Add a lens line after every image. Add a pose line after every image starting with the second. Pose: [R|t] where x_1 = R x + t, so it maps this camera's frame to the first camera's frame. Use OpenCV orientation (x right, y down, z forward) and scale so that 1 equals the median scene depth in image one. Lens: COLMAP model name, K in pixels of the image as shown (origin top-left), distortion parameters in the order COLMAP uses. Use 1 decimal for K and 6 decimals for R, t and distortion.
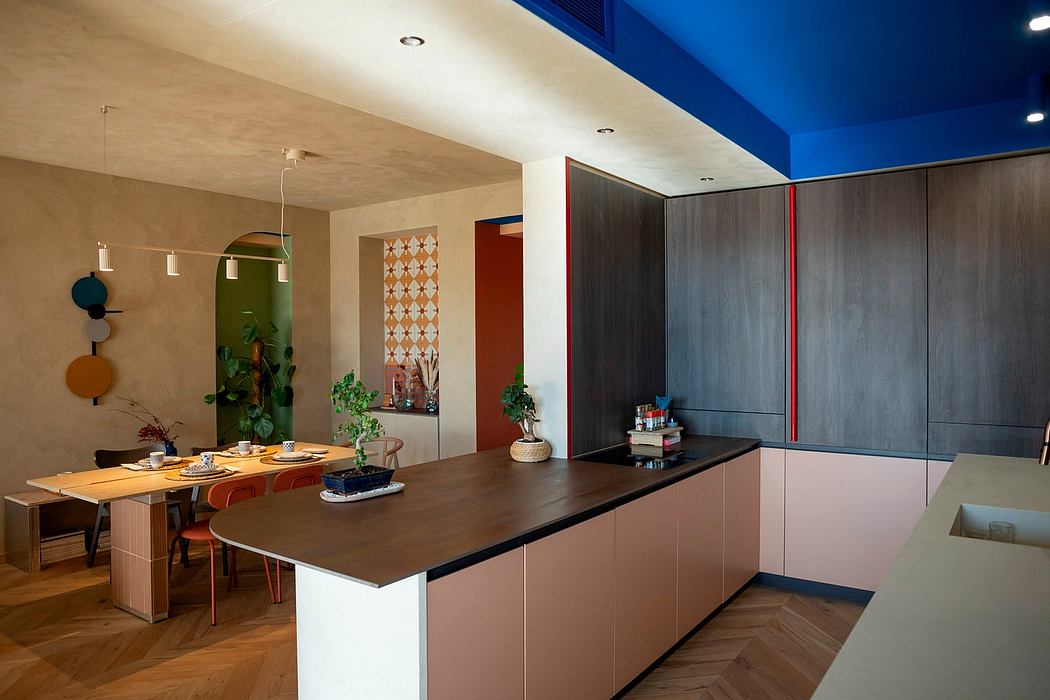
lens RADIAL K [[711.0, 0, 525.0], [0, 711.0, 350.0], [0, 0, 1]] dist [-0.140071, 0.093628]
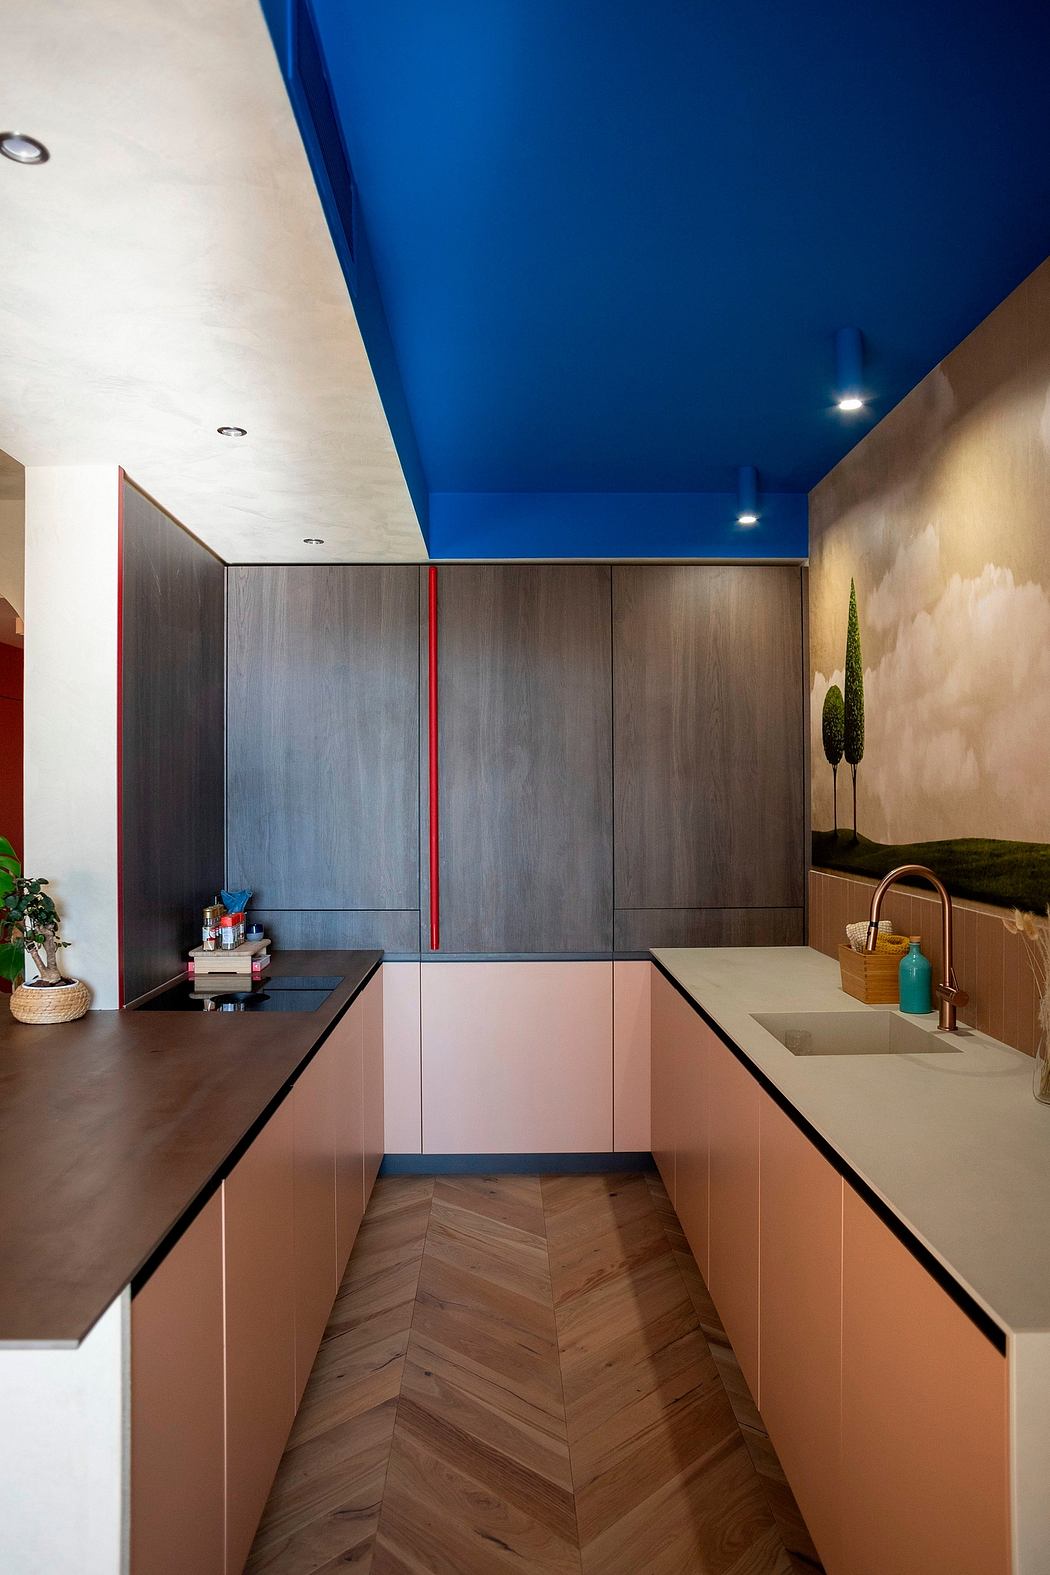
lens RADIAL K [[1066.5, 0, 525.0], [0, 1066.5, 787.5], [0, 0, 1]] dist [-0.140071, 0.093628]
pose [[0.790812, 0.008896, 0.611994, -0.171404], [0.008731, 0.999629, -0.025813, 0.003129], [-0.611997, 0.025756, 0.790441, 0.141806]]
